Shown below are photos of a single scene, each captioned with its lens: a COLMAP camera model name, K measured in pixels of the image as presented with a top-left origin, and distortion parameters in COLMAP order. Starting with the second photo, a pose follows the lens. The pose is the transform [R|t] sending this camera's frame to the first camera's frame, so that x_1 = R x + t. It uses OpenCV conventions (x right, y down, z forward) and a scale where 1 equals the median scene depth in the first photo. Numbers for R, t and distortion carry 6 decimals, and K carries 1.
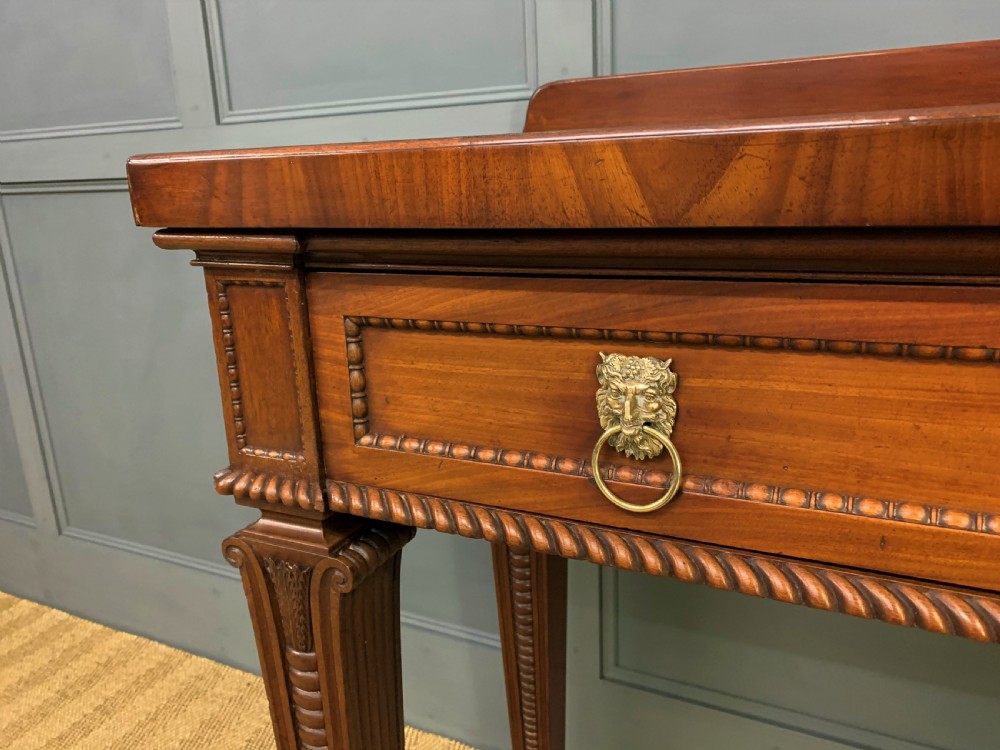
lens RADIAL K [[759.3, 0, 498.8], [0, 759.3, 369.9], [0, 0, 1]] dist [0.017349, -0.009651]
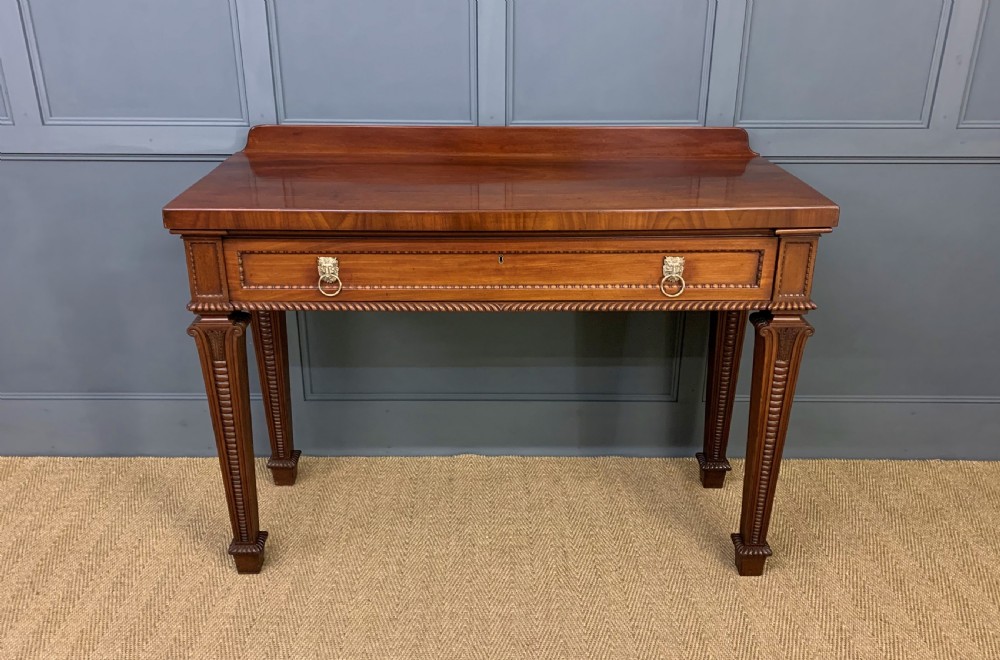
lens RADIAL K [[833.2, 0, 498.6], [0, 833.2, 326.9], [0, 0, 1]] dist [0.023045, -0.013475]
pose [[0.891898, -0.132383, 0.432427, -0.944293], [0.070554, 0.985219, 0.156094, -0.272944], [-0.446699, -0.108711, 0.888055, -3.281899]]
